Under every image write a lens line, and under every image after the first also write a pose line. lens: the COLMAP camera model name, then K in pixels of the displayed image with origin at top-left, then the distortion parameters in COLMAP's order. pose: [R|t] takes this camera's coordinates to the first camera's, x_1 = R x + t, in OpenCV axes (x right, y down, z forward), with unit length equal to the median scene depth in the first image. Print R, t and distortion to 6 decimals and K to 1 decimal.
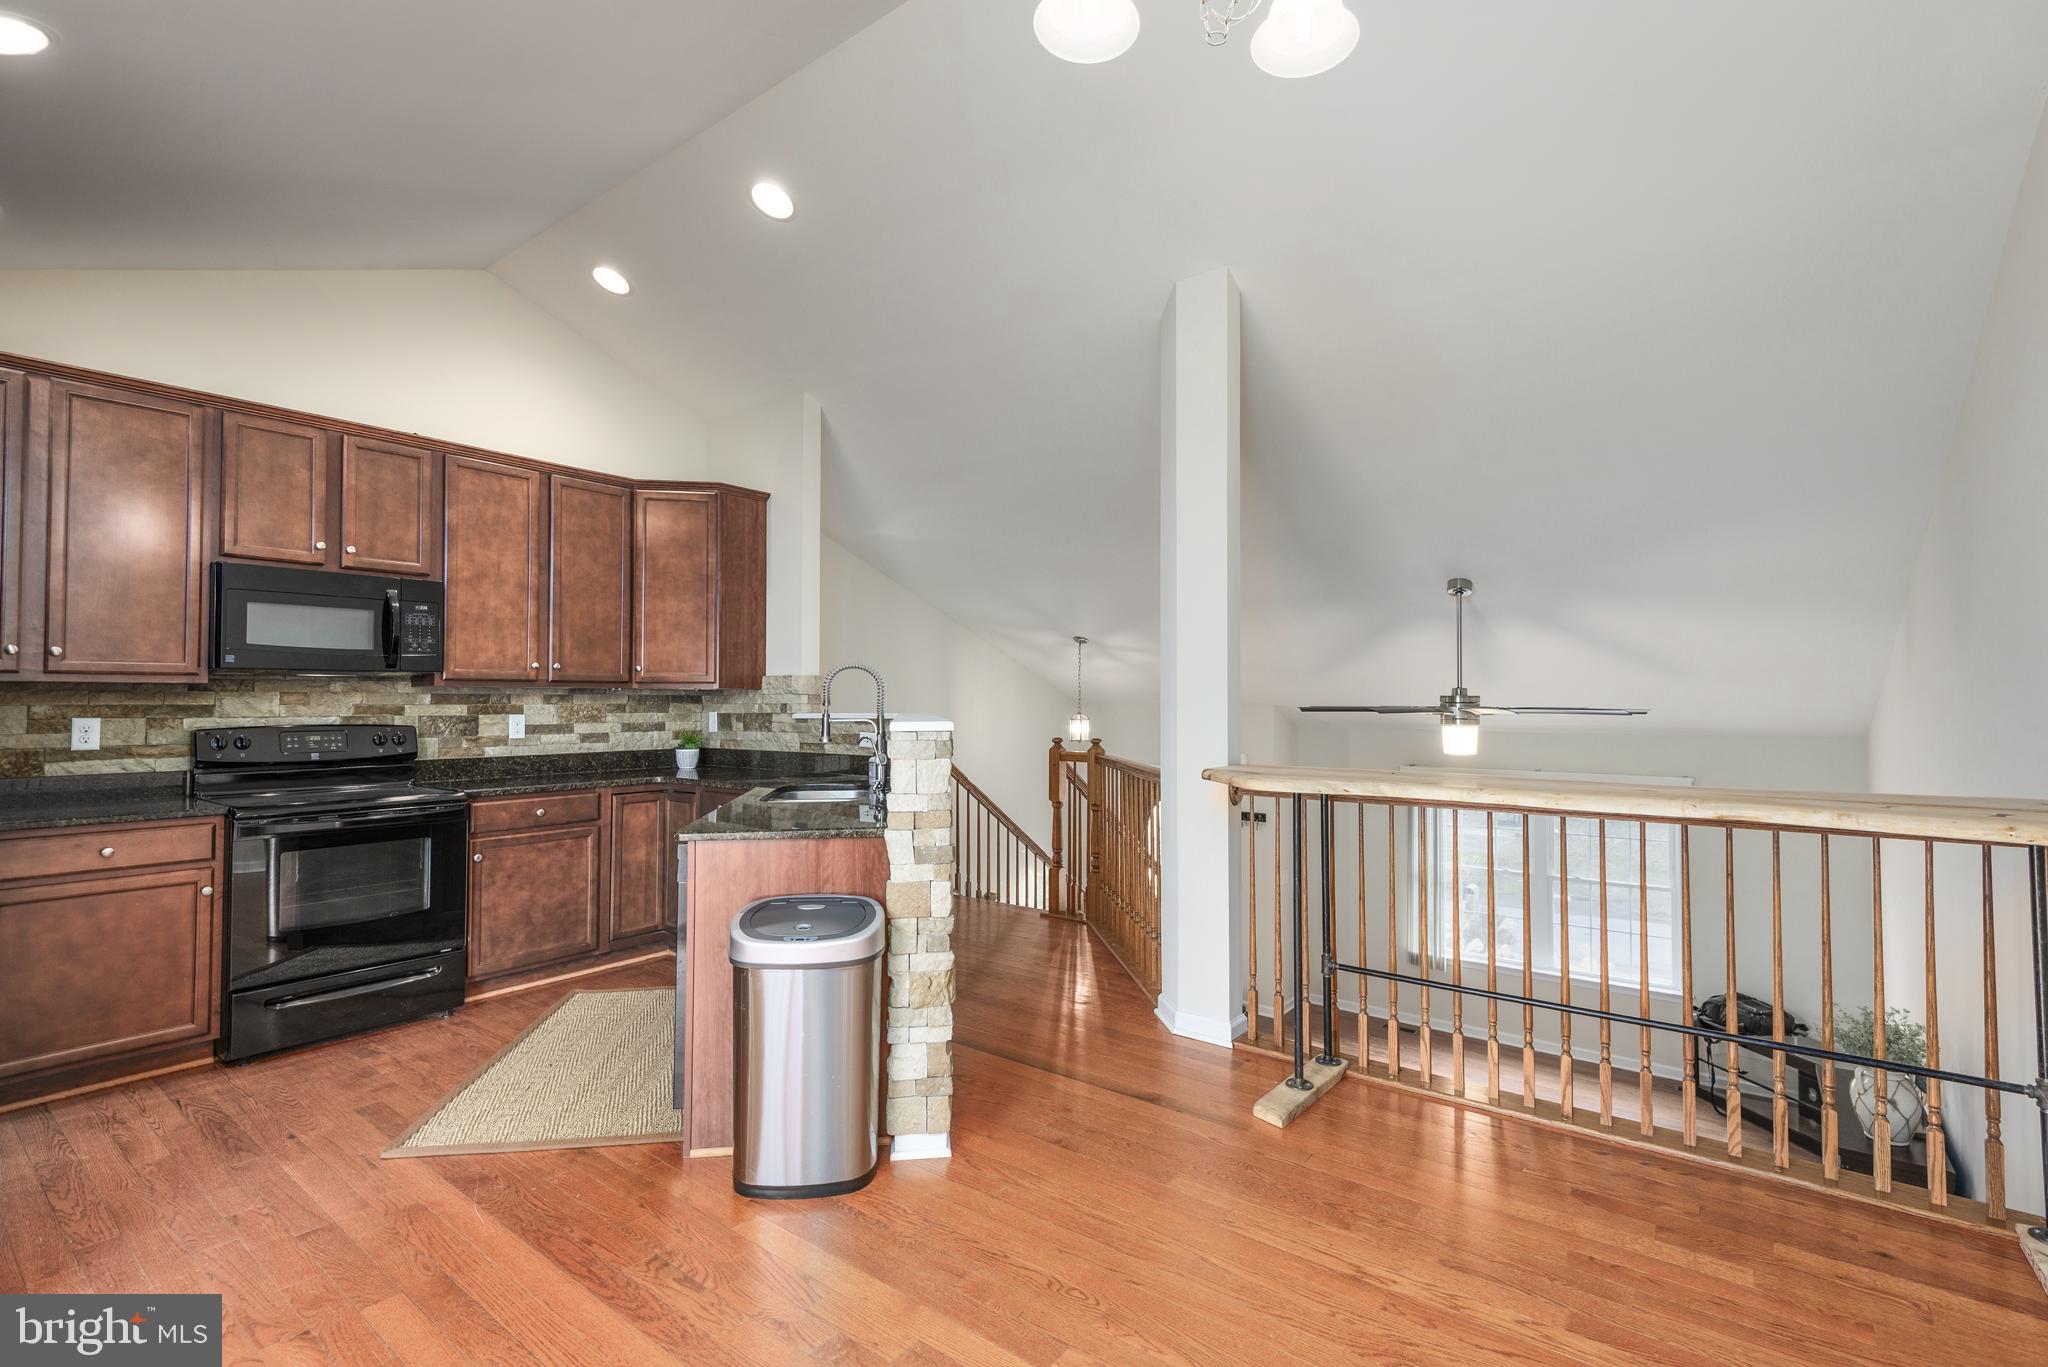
lens RADIAL K [[917.7, 0, 1021.7], [0, 917.7, 679.8], [0, 0, 1]] dist [0.041093, -0.020708]
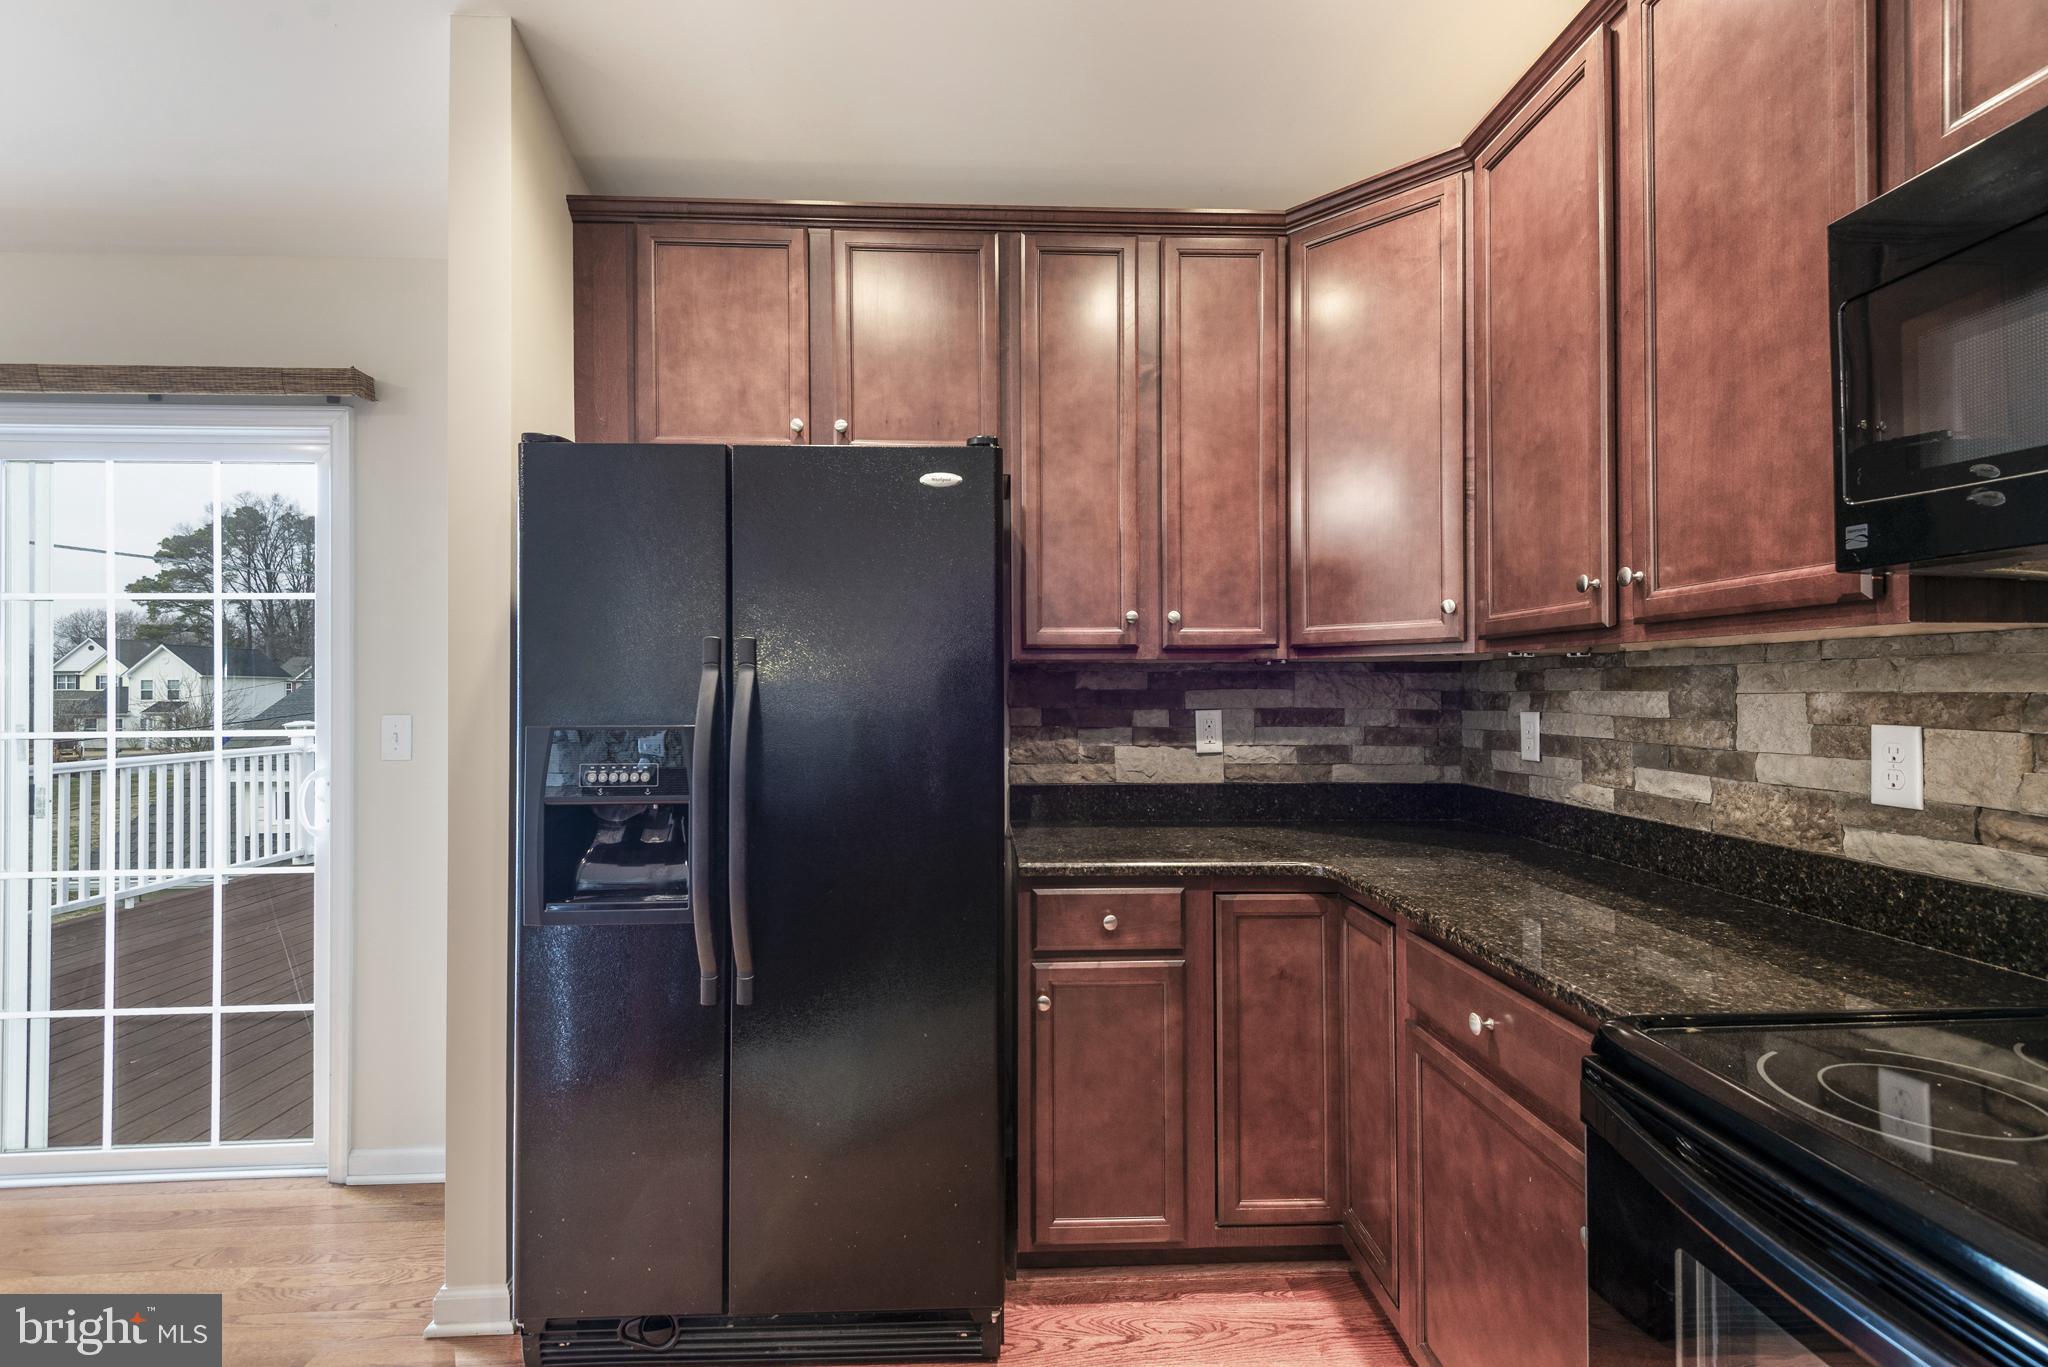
lens RADIAL K [[916.0, 0, 1020.9], [0, 916.0, 688.1], [0, 0, 1]] dist [0.002929, -0.000011]
pose [[-0.761191, 0.001498, -0.648526, -0.376336], [0.018990, 0.999620, -0.019979, 0.020690], [0.648249, -0.027523, -0.760930, 0.851345]]
